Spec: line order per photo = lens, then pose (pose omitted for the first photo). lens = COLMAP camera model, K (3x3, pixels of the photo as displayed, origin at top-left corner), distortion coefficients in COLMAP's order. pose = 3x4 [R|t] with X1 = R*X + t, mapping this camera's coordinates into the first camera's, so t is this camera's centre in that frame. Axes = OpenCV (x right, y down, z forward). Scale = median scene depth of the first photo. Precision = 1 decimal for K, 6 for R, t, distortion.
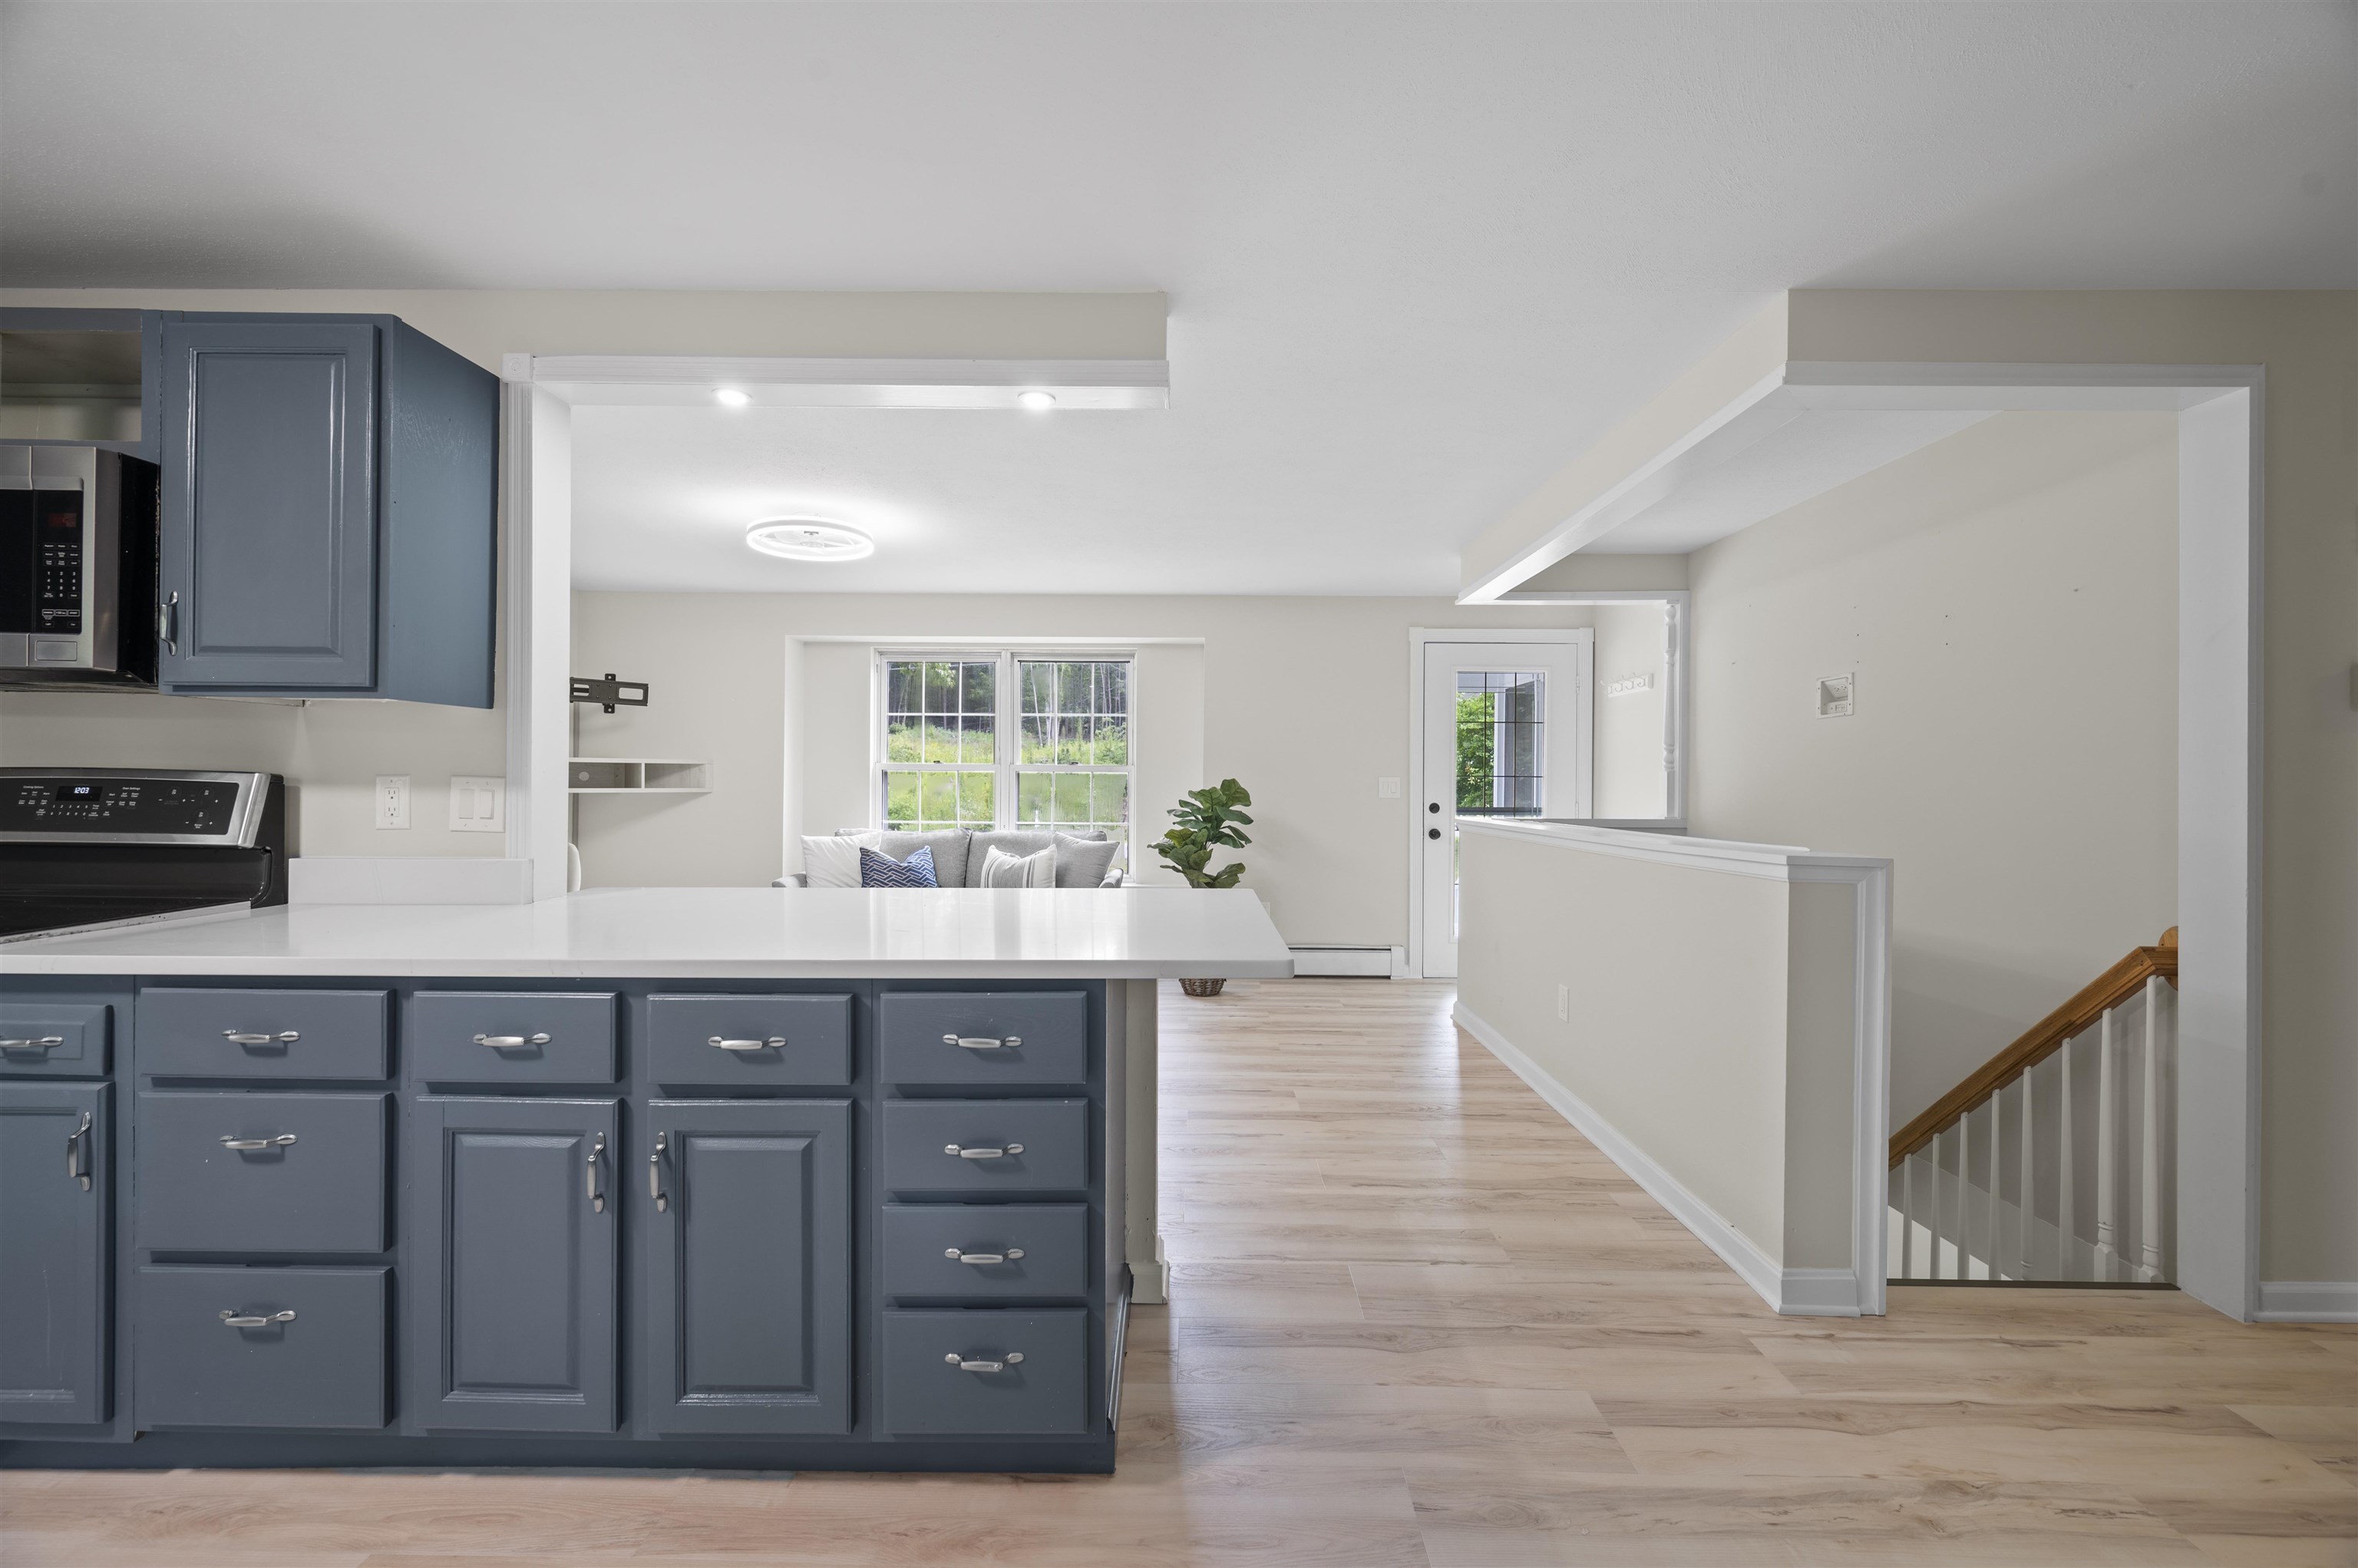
lens RADIAL K [[955.6, 0, 1183.1], [0, 955.6, 771.7], [0, 0, 1]] dist [-0.001864, 0.000322]
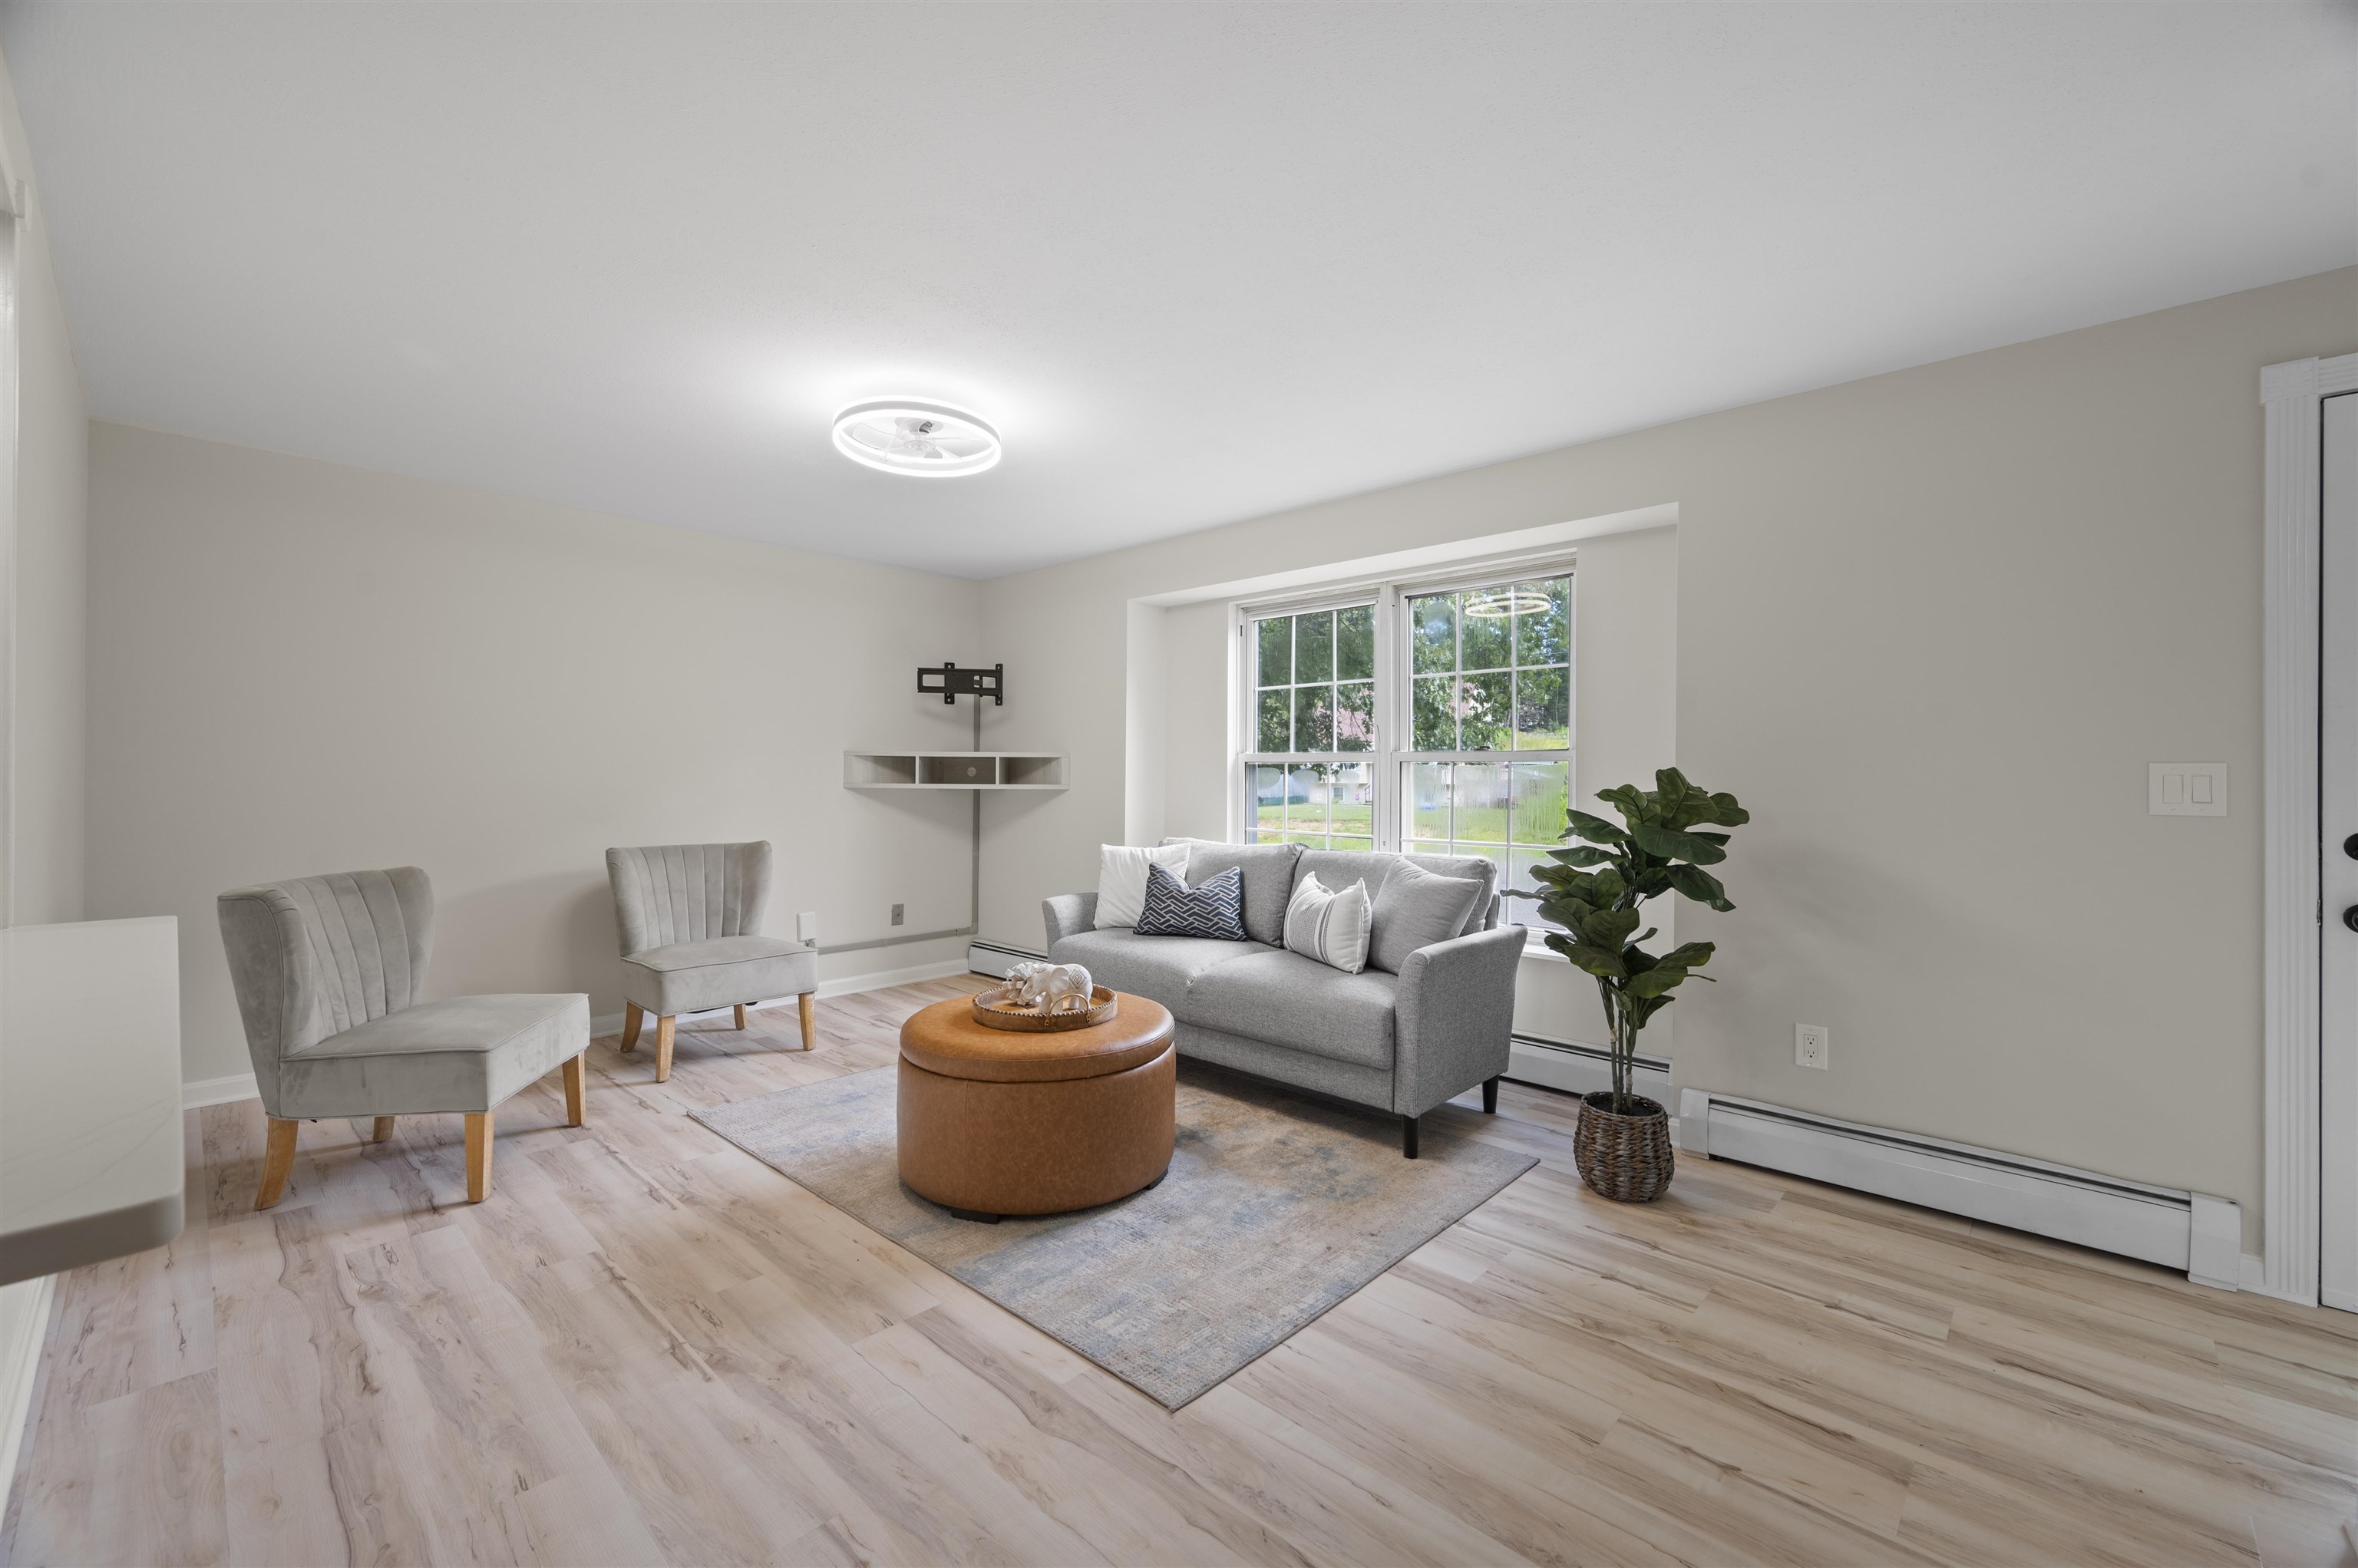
lens RADIAL K [[955.6, 0, 1179.2], [0, 955.6, 770.6], [0, 0, 1]] dist [-0.001864, 0.000322]
pose [[0.735159, -0.007540, -0.677853, 0.295755], [0.006152, 0.999971, -0.004451, 0.014120], [0.677867, -0.000898, 0.735184, 0.714707]]
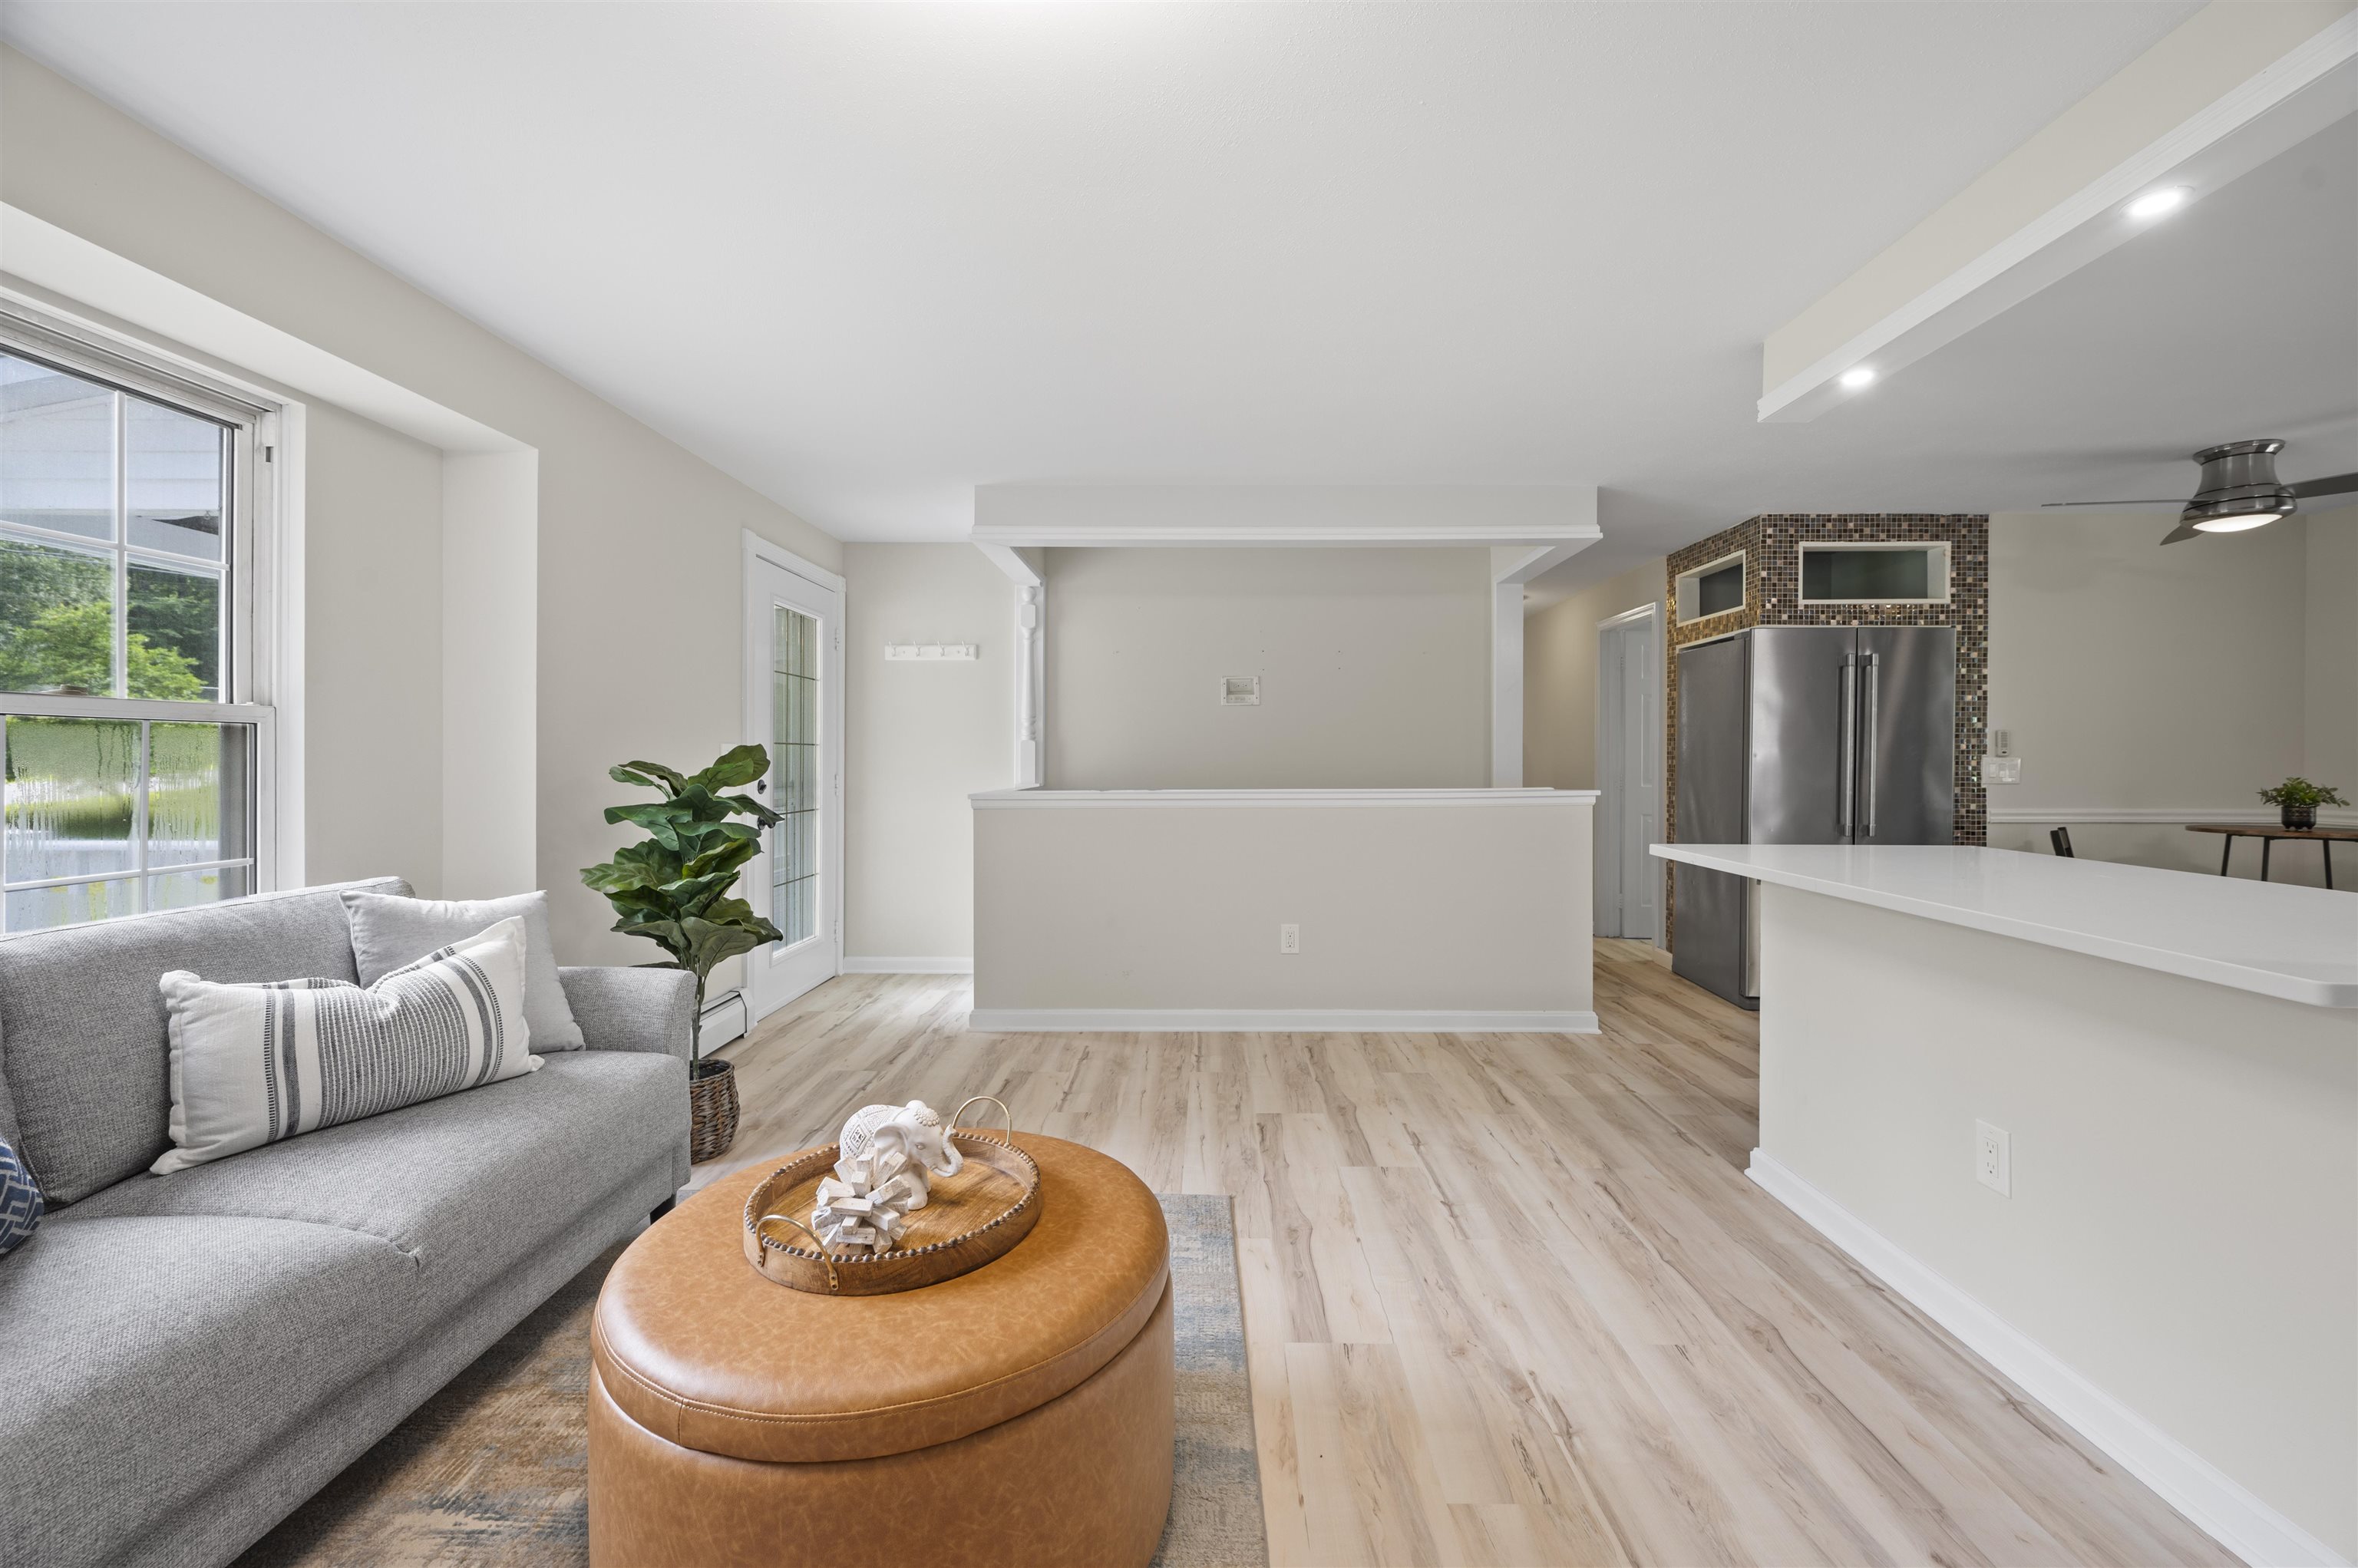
lens RADIAL K [[955.6, 0, 1191.2], [0, 955.6, 766.4], [0, 0, 1]] dist [-0.001864, 0.000322]
pose [[0.000376, -0.018246, 0.999833, -0.768611], [-0.010845, 0.999775, 0.018249, 0.008804], [-0.999941, -0.010850, 0.000178, 1.114457]]
